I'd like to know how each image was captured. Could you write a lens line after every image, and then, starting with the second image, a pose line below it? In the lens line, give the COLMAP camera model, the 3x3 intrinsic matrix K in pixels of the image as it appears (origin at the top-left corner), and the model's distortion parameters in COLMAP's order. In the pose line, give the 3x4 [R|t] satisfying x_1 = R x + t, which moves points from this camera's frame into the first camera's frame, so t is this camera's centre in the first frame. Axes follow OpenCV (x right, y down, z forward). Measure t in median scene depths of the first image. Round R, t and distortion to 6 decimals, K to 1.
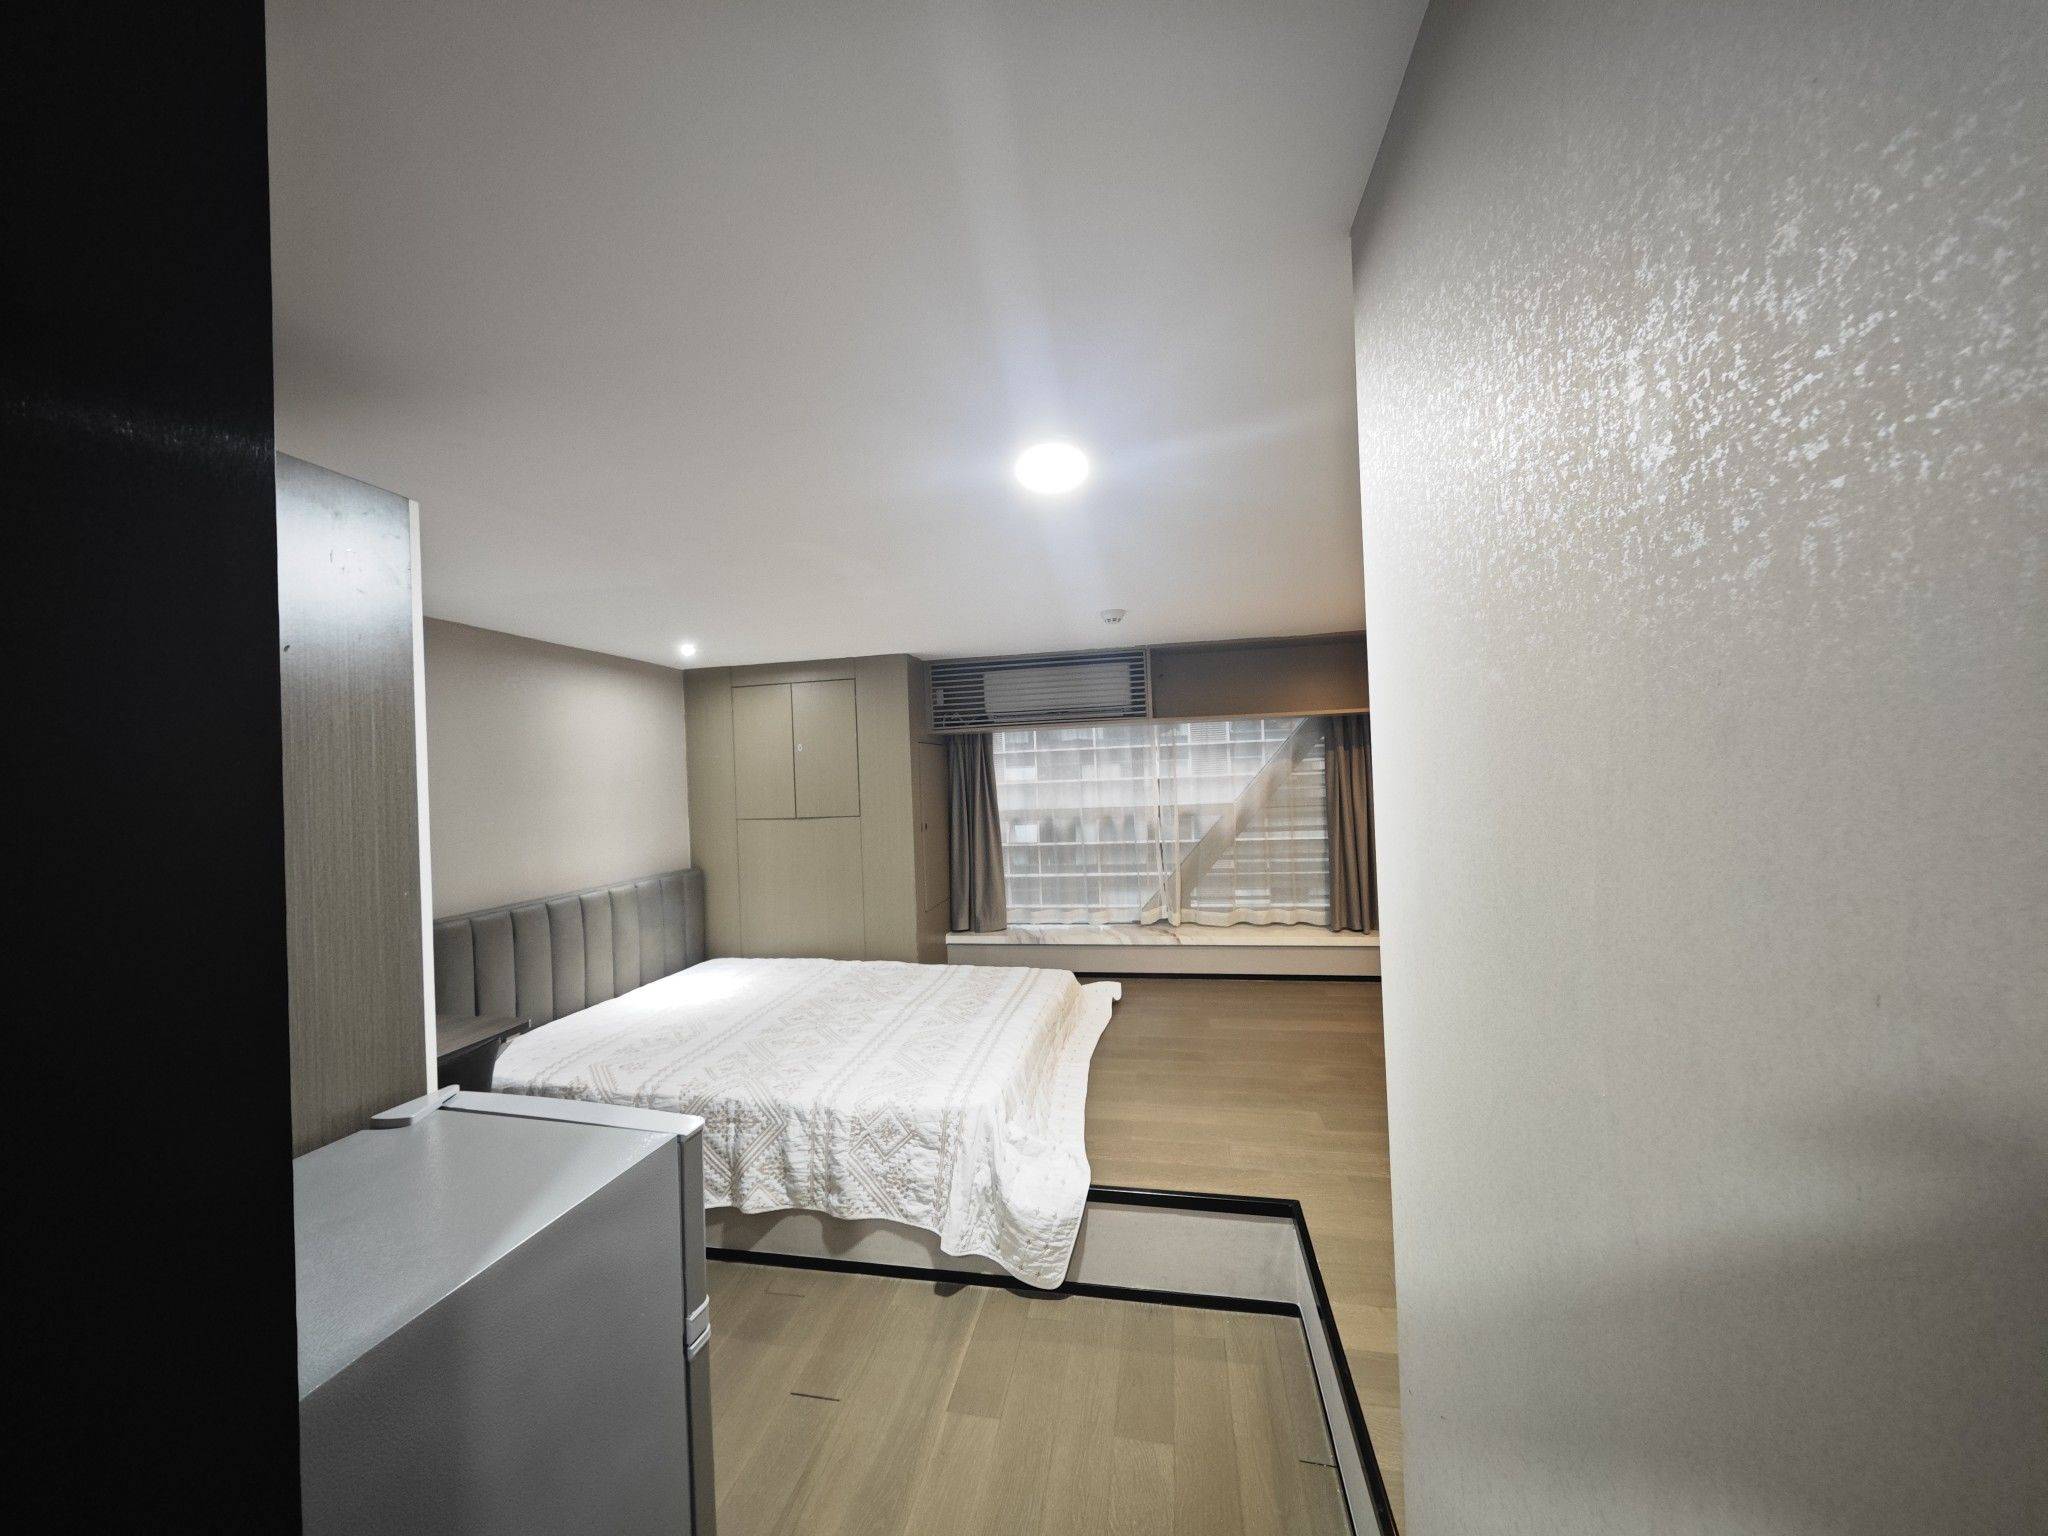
lens RADIAL K [[723.9, 0, 1020.8], [0, 723.9, 770.5], [0, 0, 1]] dist [-0.000910, 0.000363]
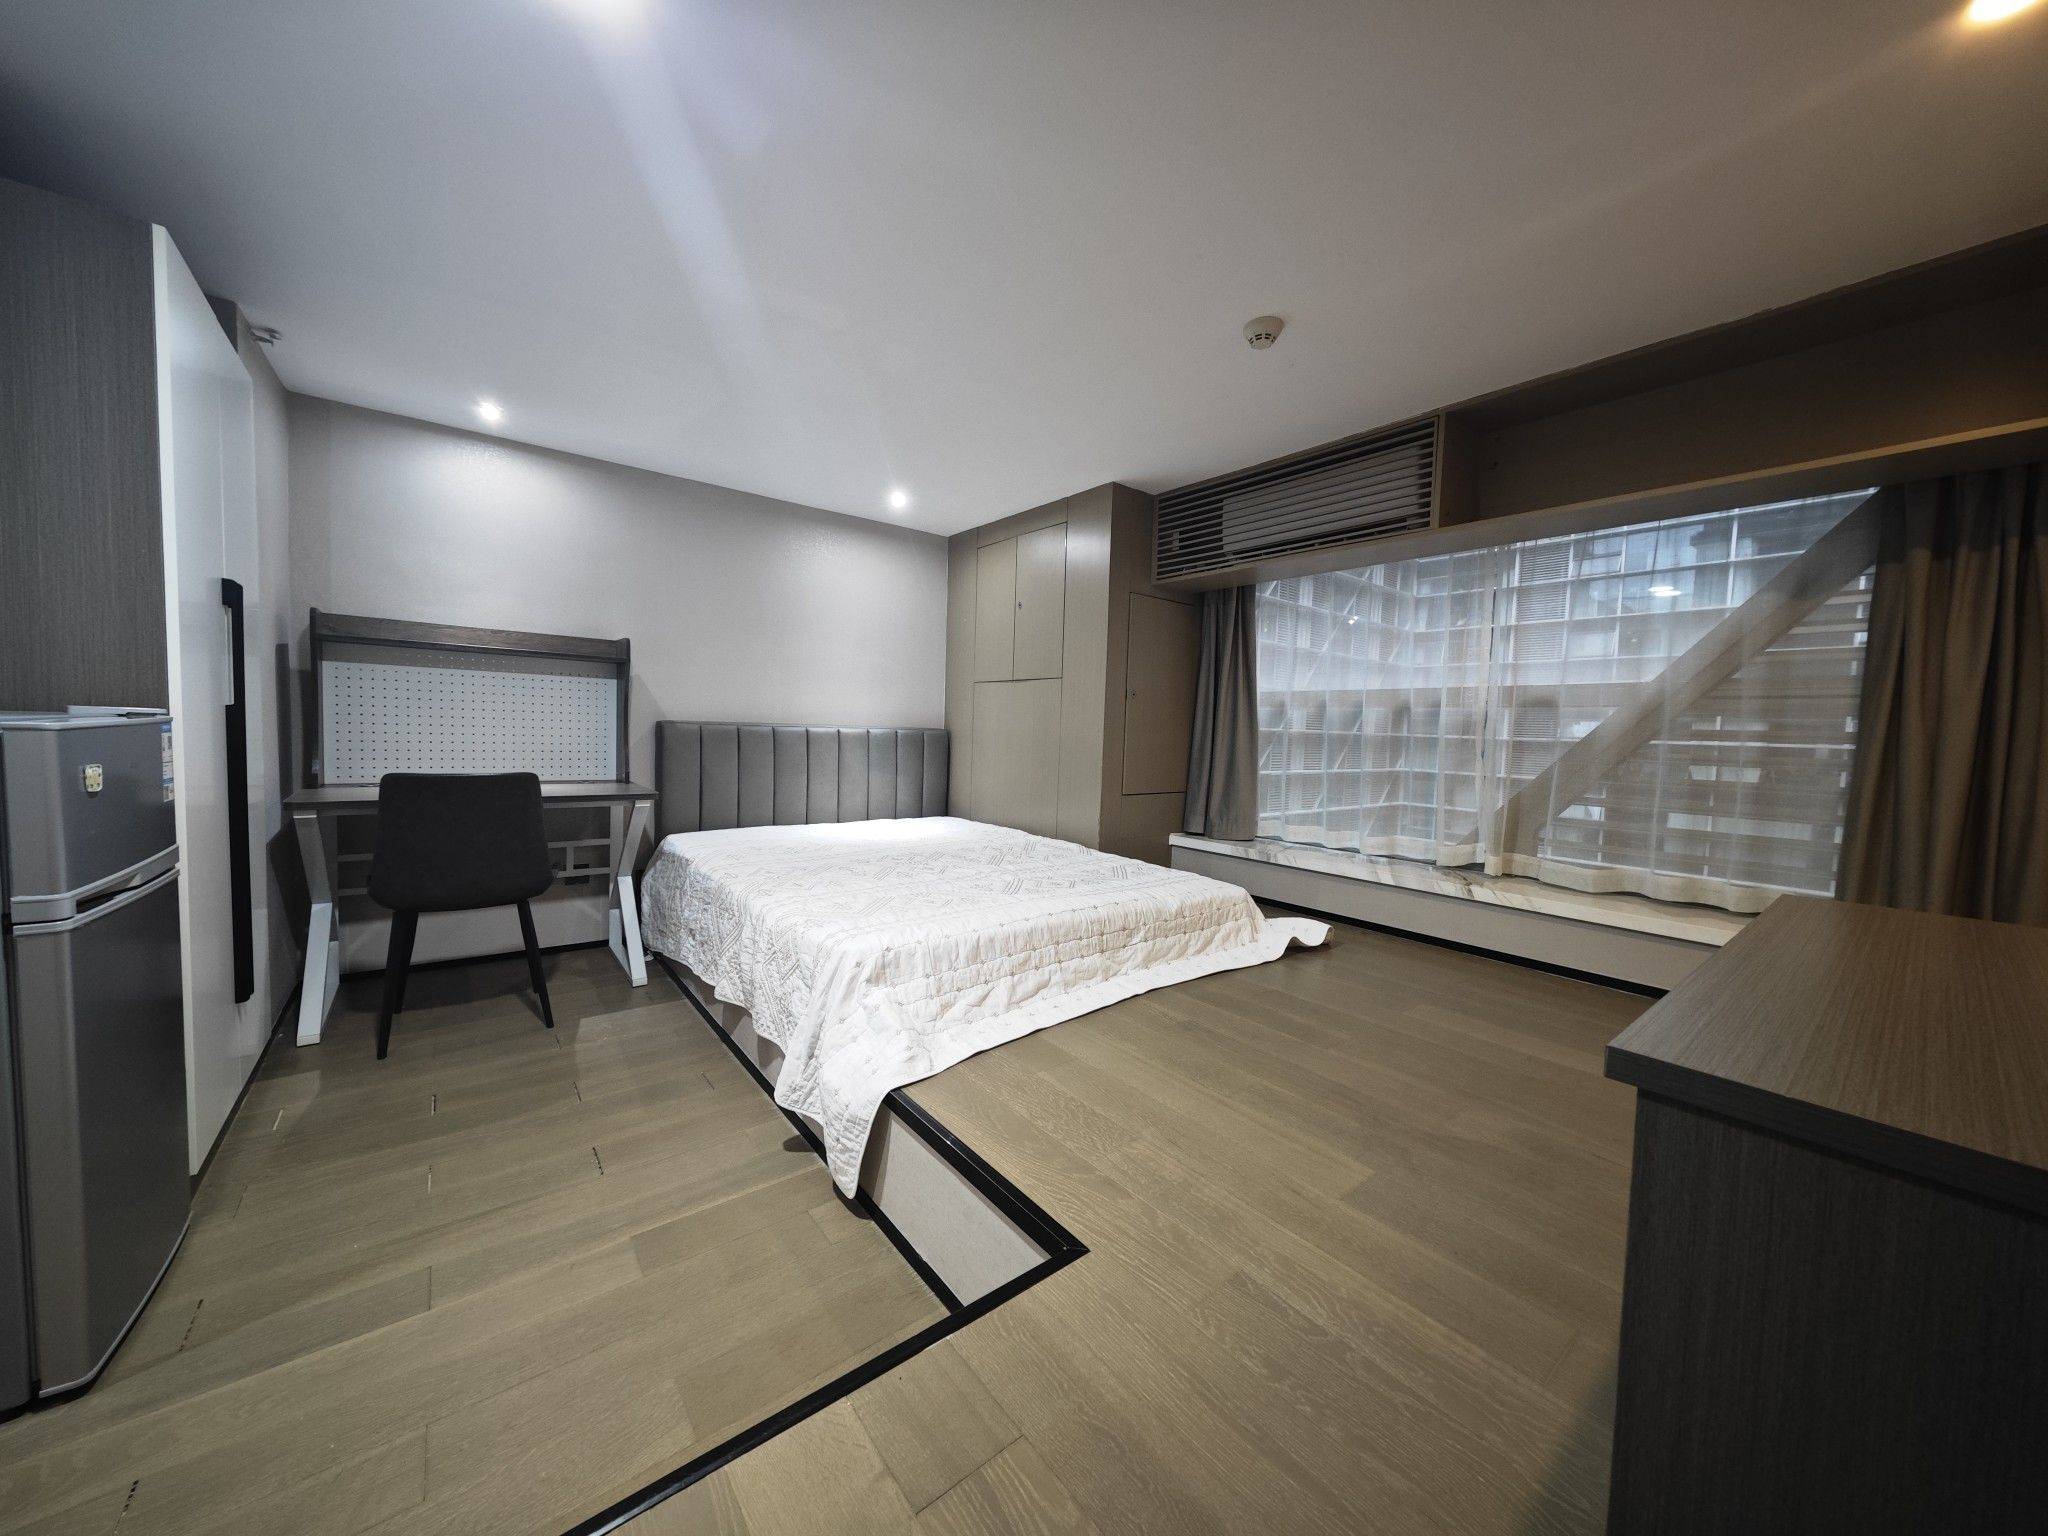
lens RADIAL K [[723.9, 0, 1020.8], [0, 723.9, 770.5], [0, 0, 1]] dist [-0.000910, 0.000363]
pose [[0.760998, 0.100201, -0.640969, 0.484608], [-0.055507, 0.994434, 0.089555, 0.147617], [0.646375, -0.032572, 0.762324, 0.426471]]
